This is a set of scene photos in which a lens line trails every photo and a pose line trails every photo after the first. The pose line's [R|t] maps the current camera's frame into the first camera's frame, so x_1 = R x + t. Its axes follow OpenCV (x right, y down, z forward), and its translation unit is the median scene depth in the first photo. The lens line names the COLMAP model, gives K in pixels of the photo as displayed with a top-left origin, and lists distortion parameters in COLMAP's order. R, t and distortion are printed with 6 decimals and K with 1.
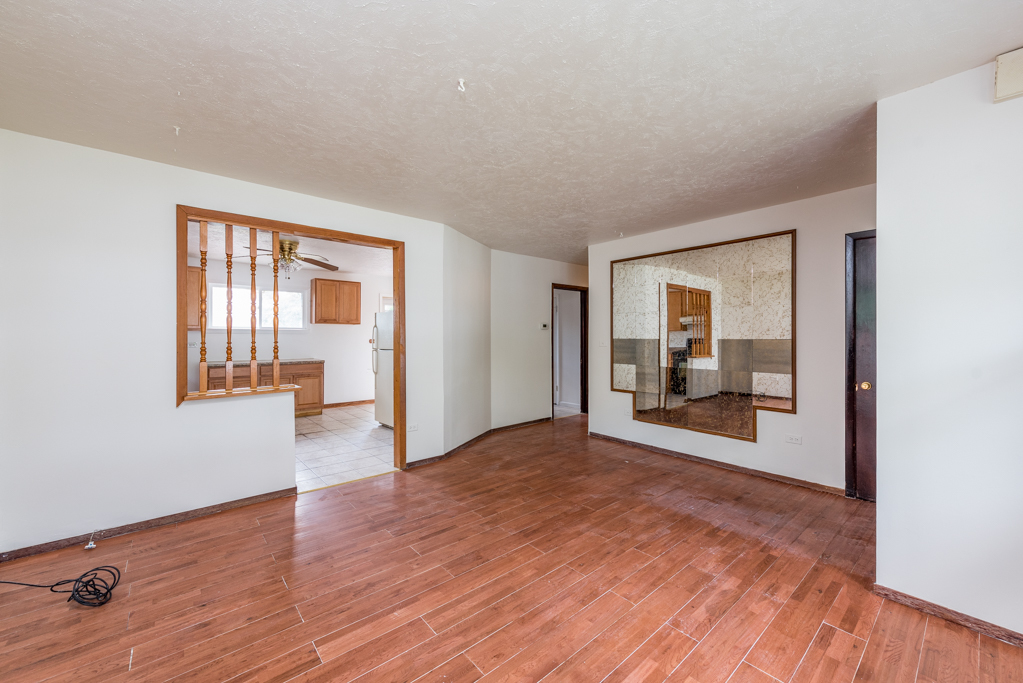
lens RADIAL K [[405.4, 0, 513.8], [0, 405.4, 336.6], [0, 0, 1]] dist [0.014533, -0.000032]
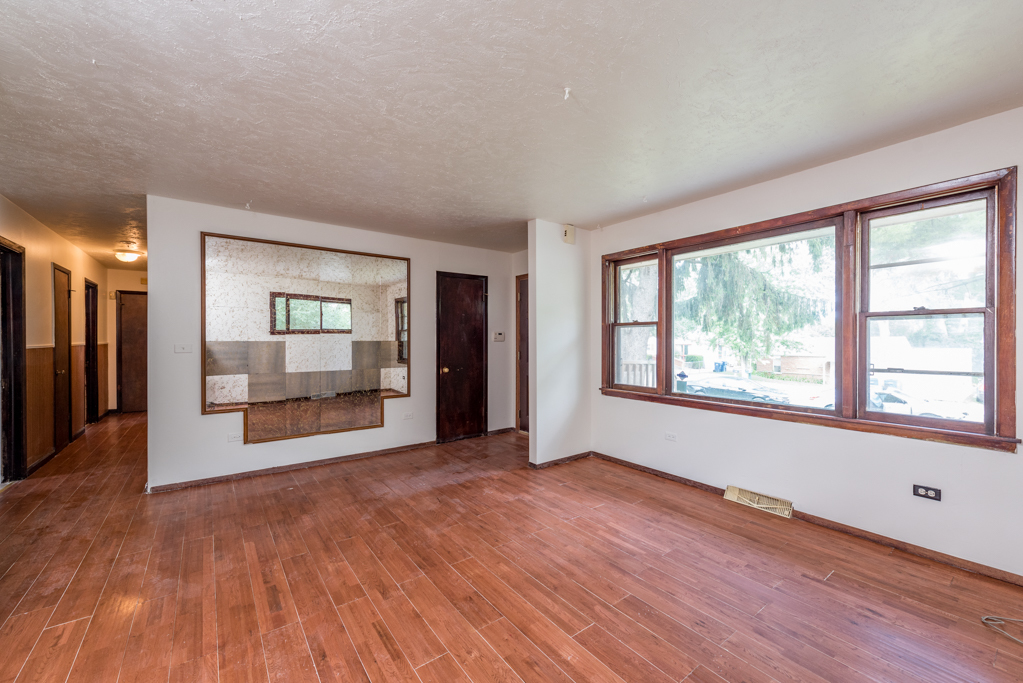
lens RADIAL K [[412.5, 0, 515.2], [0, 412.5, 339.1], [0, 0, 1]] dist [0.011791, -0.000073]
pose [[0.052666, 0.001591, 0.998611, -0.685965], [-0.000711, 0.999999, -0.001555, 0.003212], [-0.998612, -0.000628, 0.052667, 0.625114]]
